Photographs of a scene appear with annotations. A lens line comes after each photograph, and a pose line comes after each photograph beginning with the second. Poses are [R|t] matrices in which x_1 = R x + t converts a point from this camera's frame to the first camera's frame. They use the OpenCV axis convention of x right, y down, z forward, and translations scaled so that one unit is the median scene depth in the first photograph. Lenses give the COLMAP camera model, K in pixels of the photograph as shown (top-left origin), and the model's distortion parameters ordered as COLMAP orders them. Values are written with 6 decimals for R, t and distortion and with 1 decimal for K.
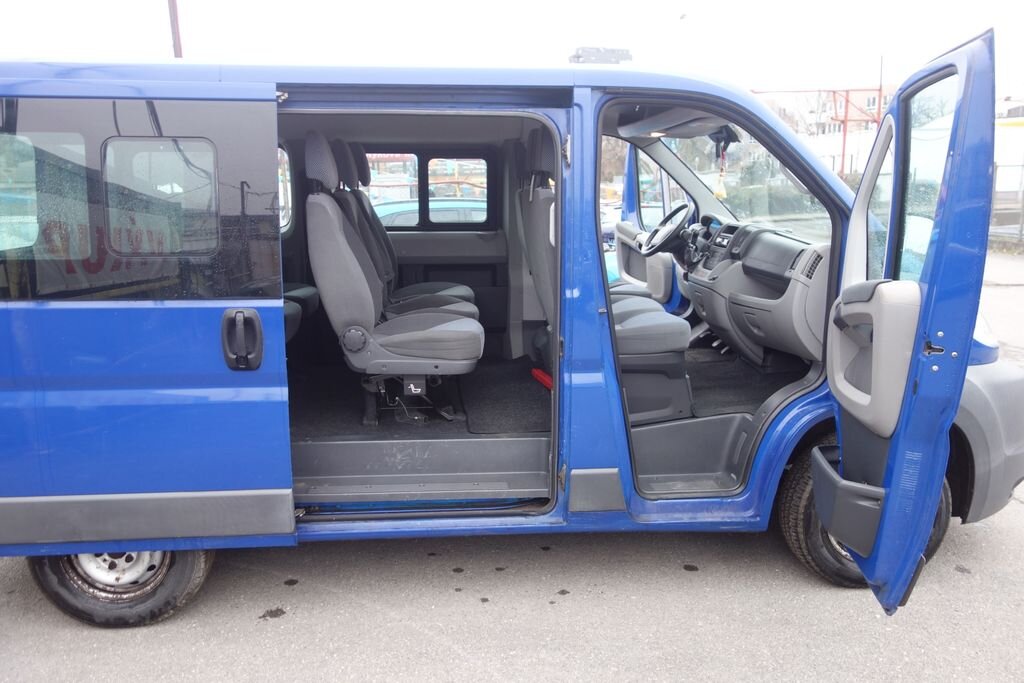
lens RADIAL K [[817.9, 0, 513.8], [0, 817.9, 345.8], [0, 0, 1]] dist [-0.005647, 0.008737]
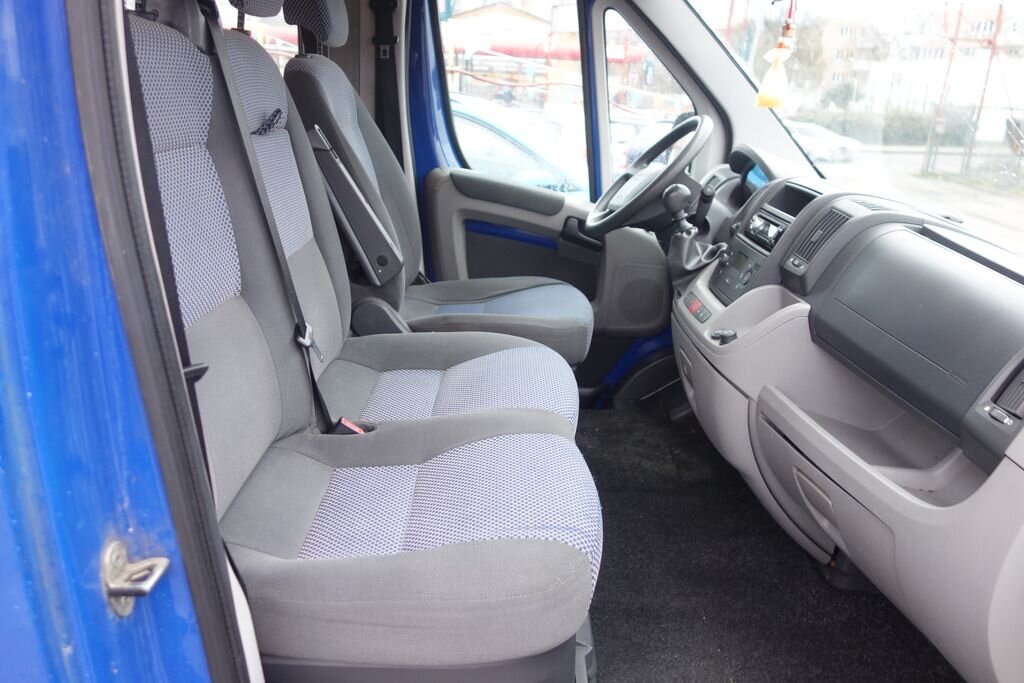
lens RADIAL K [[817.9, 0, 510.4], [0, 817.9, 335.8], [0, 0, 1]] dist [-0.005647, 0.008737]
pose [[0.993690, 0.095505, -0.058816, 0.172107], [-0.089065, 0.990603, 0.103795, -0.111648], [0.068176, -0.097902, 0.992858, 0.637924]]
